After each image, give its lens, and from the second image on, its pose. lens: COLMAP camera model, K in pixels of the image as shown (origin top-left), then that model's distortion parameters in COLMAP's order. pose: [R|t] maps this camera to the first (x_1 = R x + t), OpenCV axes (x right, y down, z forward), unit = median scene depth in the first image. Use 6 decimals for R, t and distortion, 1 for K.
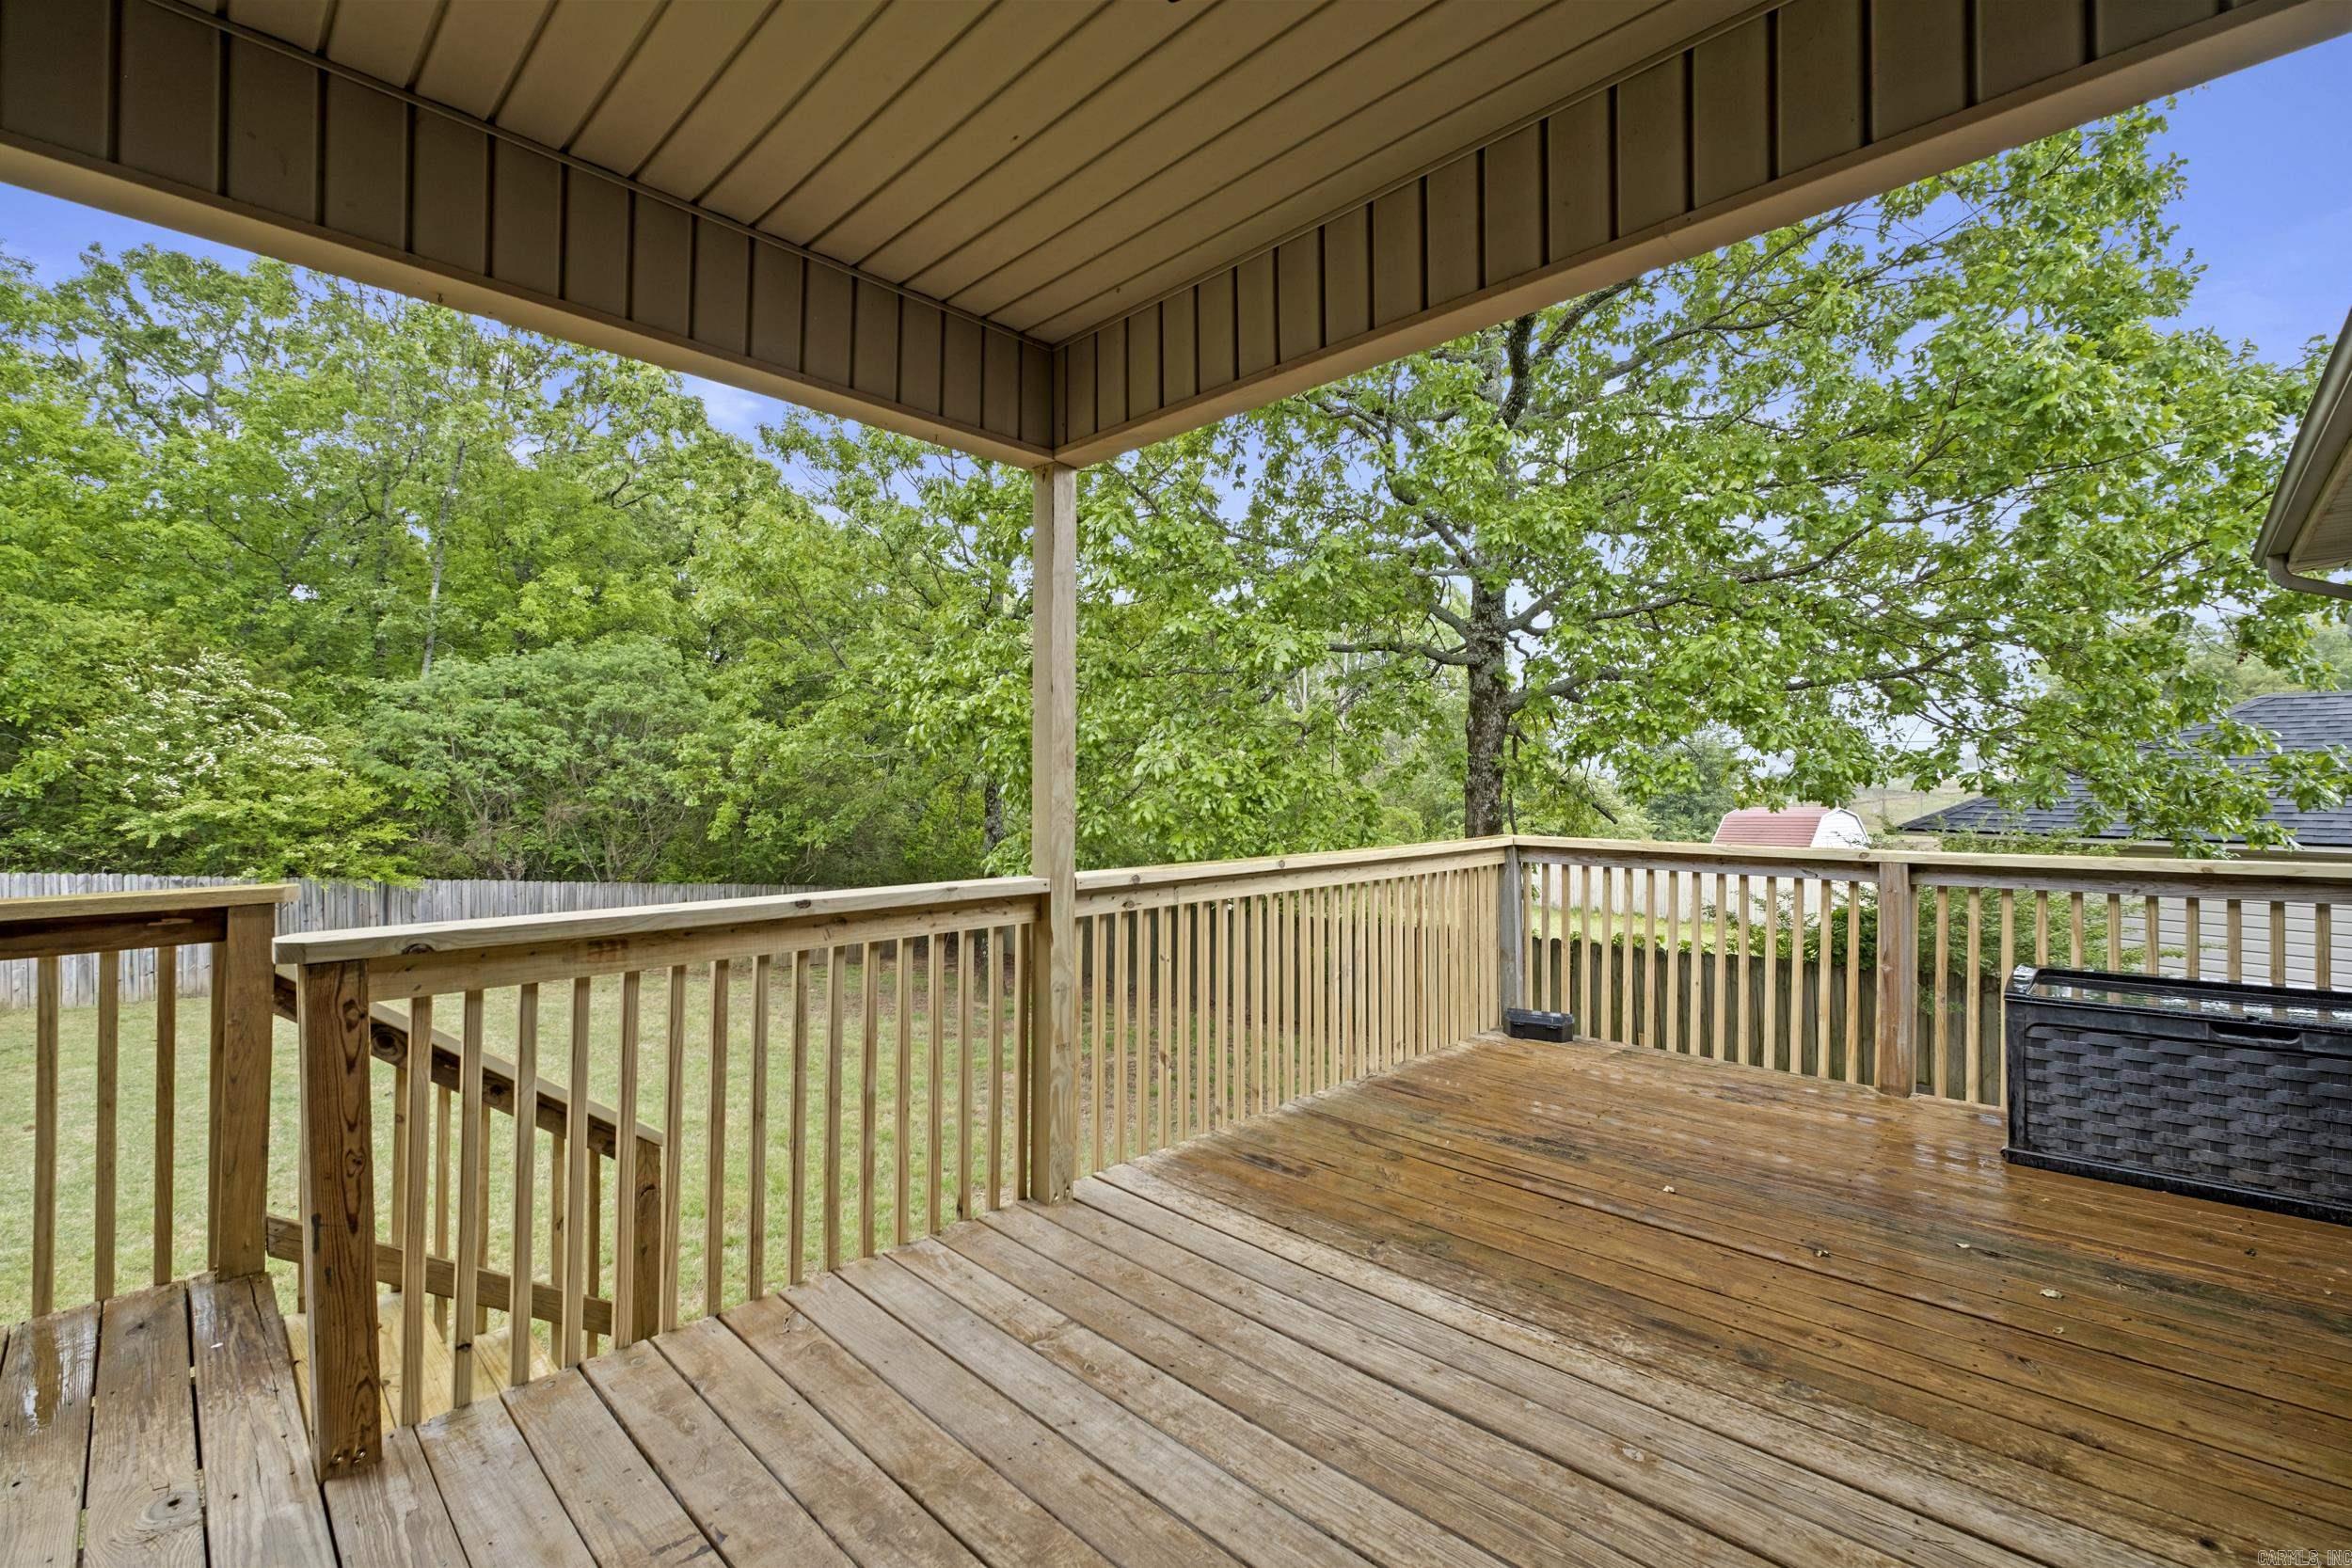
lens RADIAL K [[1017.6, 0, 1166.4], [0, 1017.6, 772.9], [0, 0, 1]] dist [-0.007682, -0.000054]
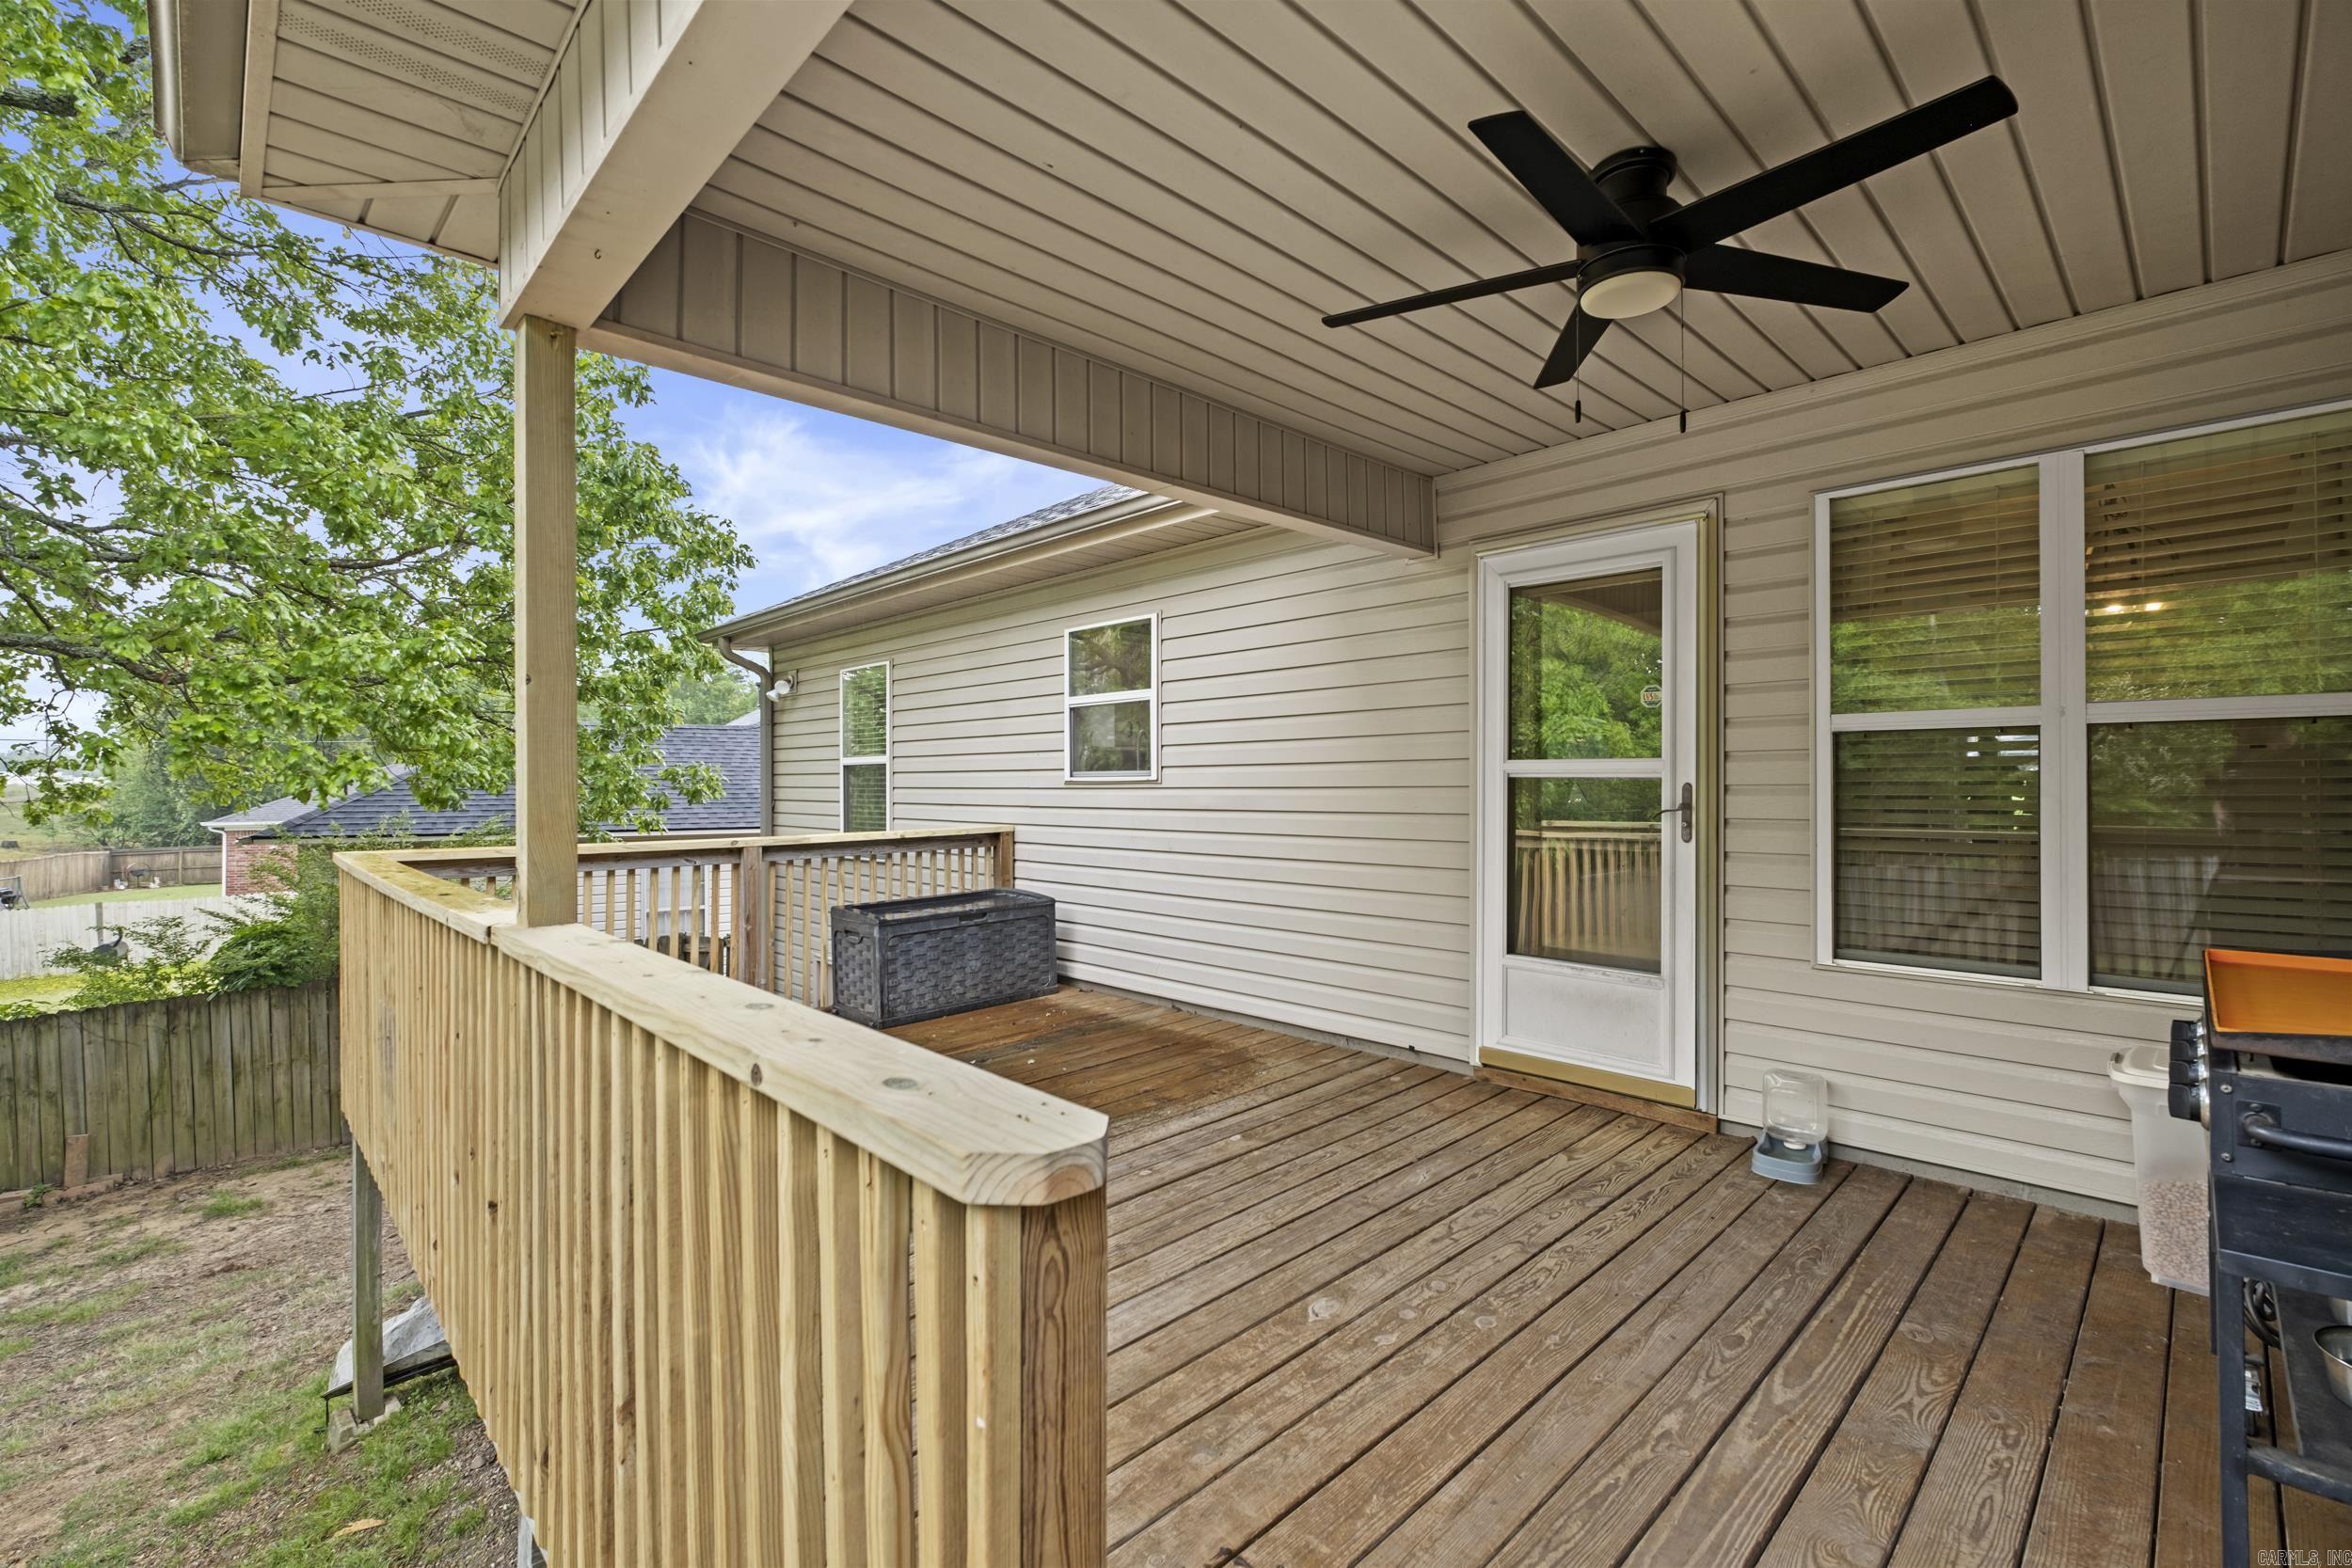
lens RADIAL K [[1014.9, 0, 1162.3], [0, 1014.9, 779.9], [0, 0, 1]] dist [-0.005866, -0.000252]
pose [[0.029444, 0.001378, 0.999565, -0.889114], [-0.003125, 0.999994, -0.001286, 0.000923], [-0.999562, -0.003085, 0.029448, 0.641038]]
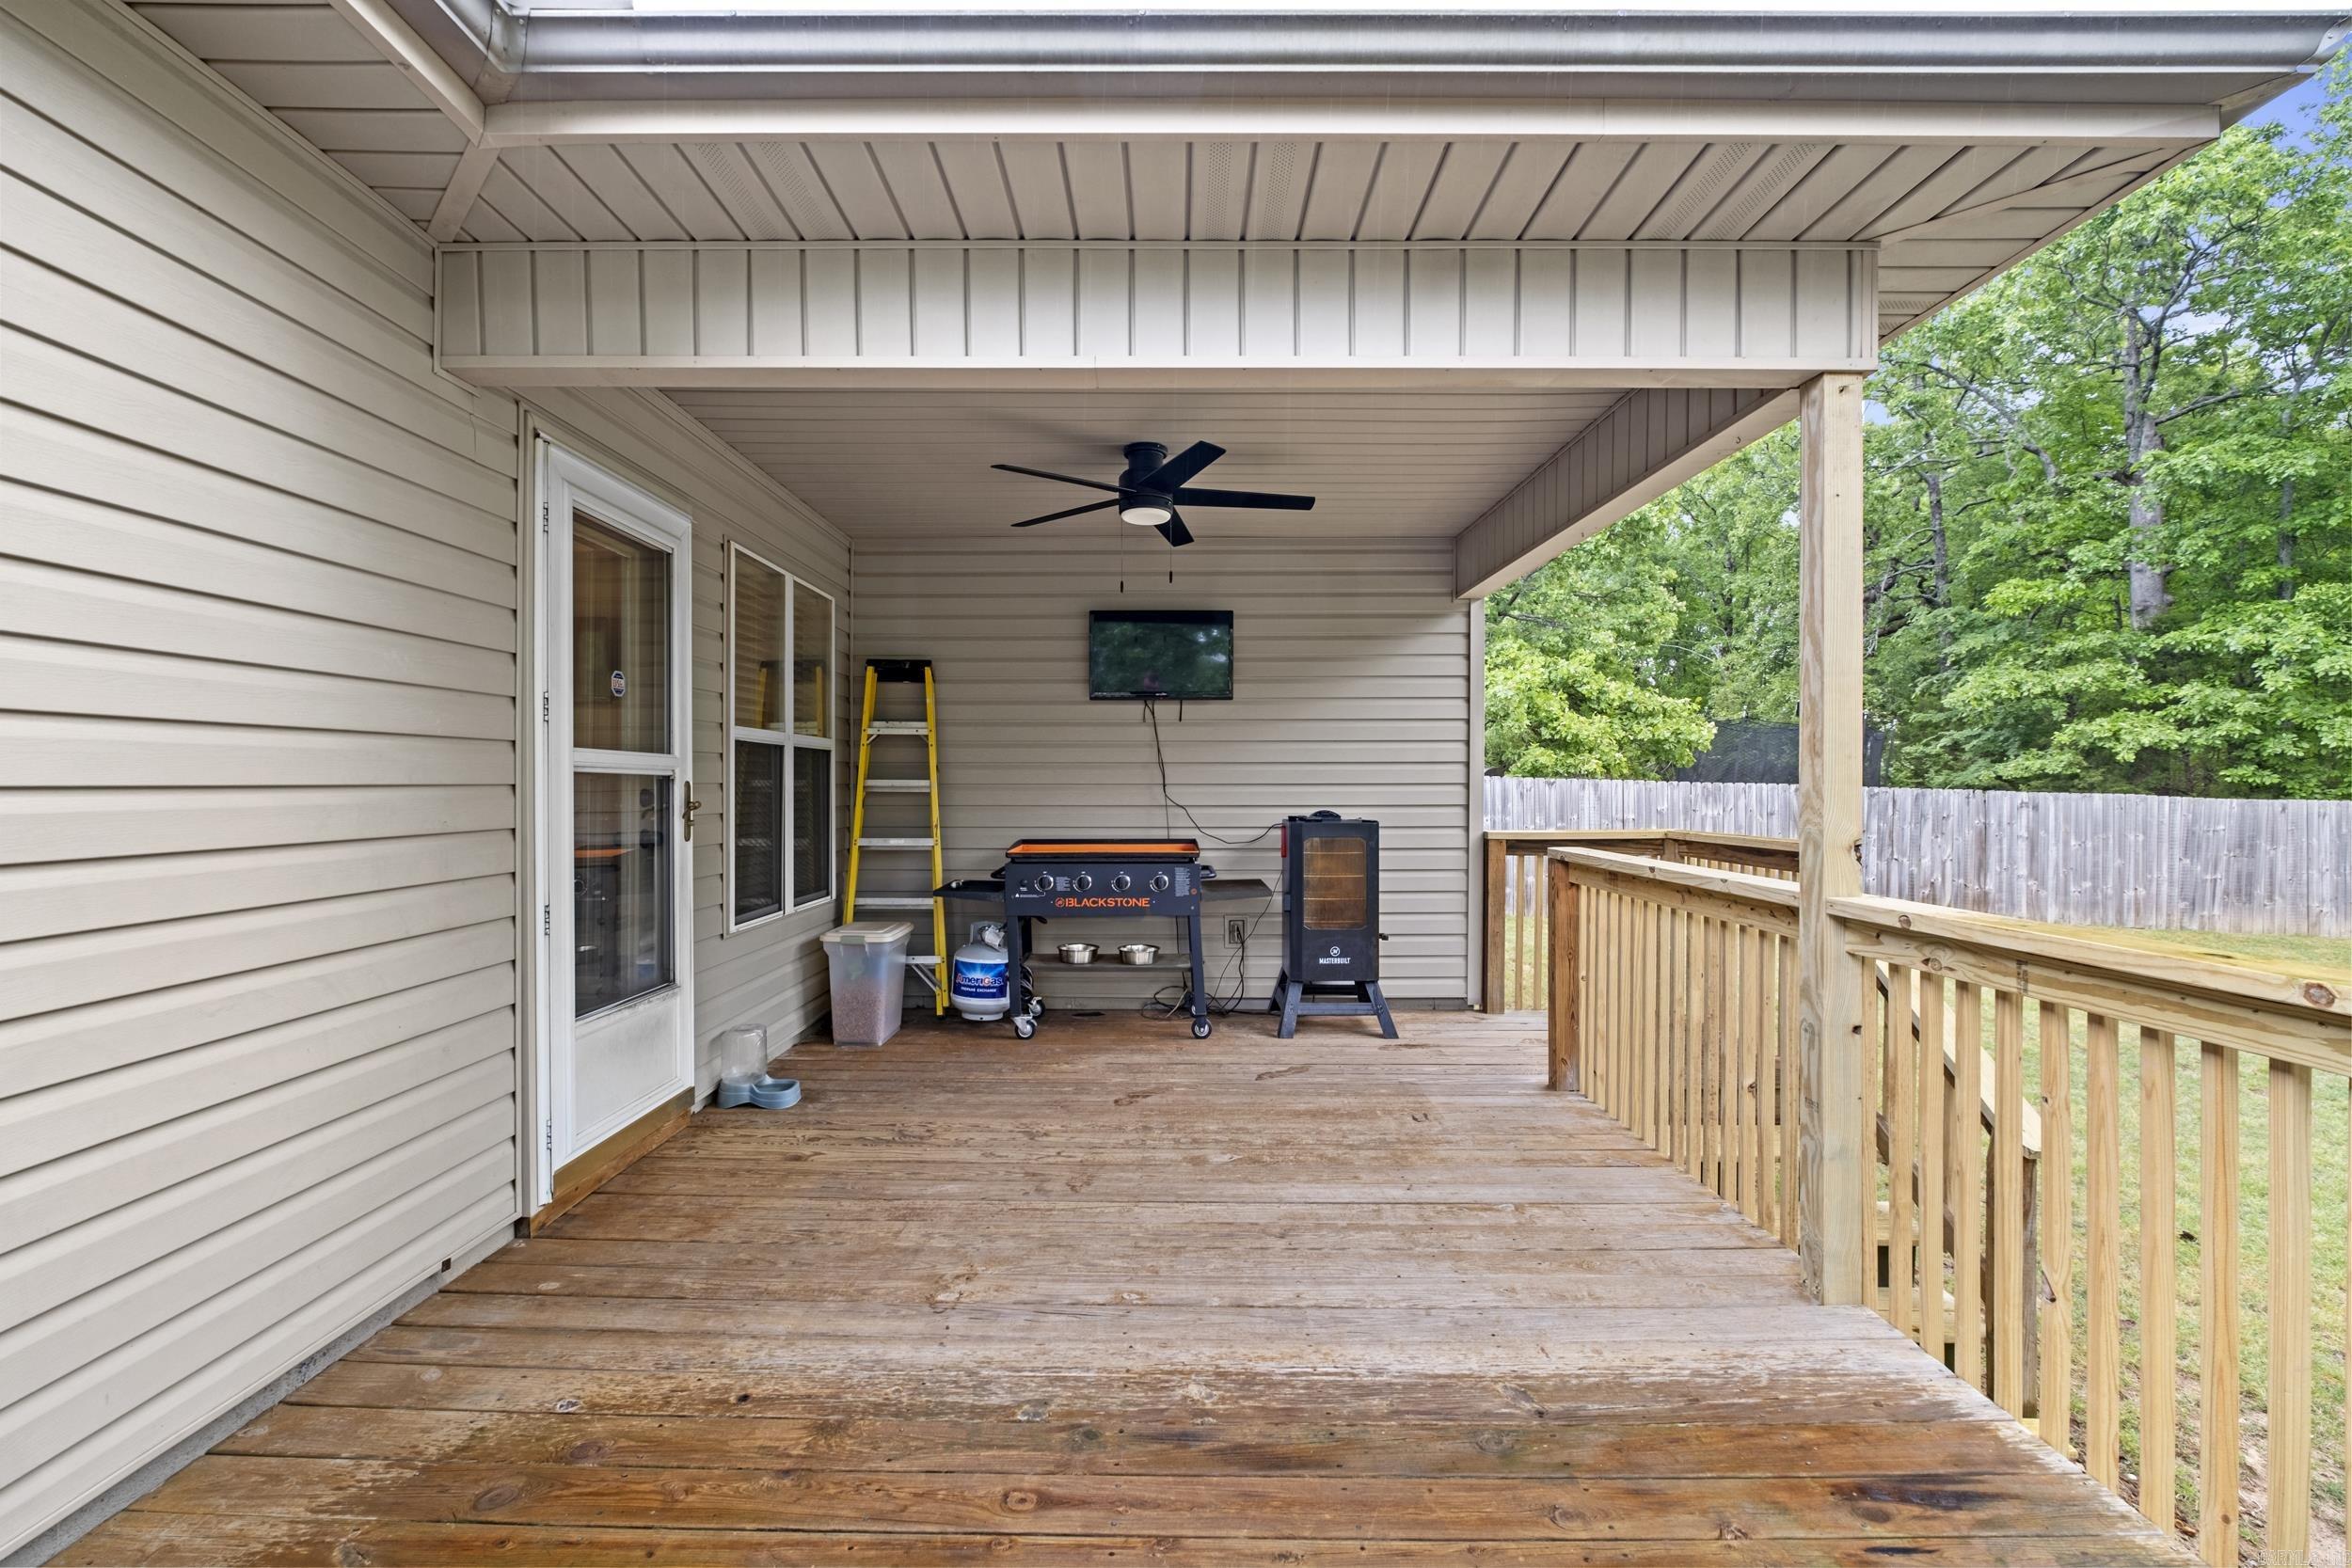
lens RADIAL K [[1014.9, 0, 1162.3], [0, 1014.9, 779.9], [0, 0, 1]] dist [-0.005866, -0.000252]
pose [[-0.719837, -0.002210, -0.694140, 0.930197], [0.006344, 0.999932, -0.009762, 0.016708], [0.694114, -0.011430, -0.719774, 1.372821]]
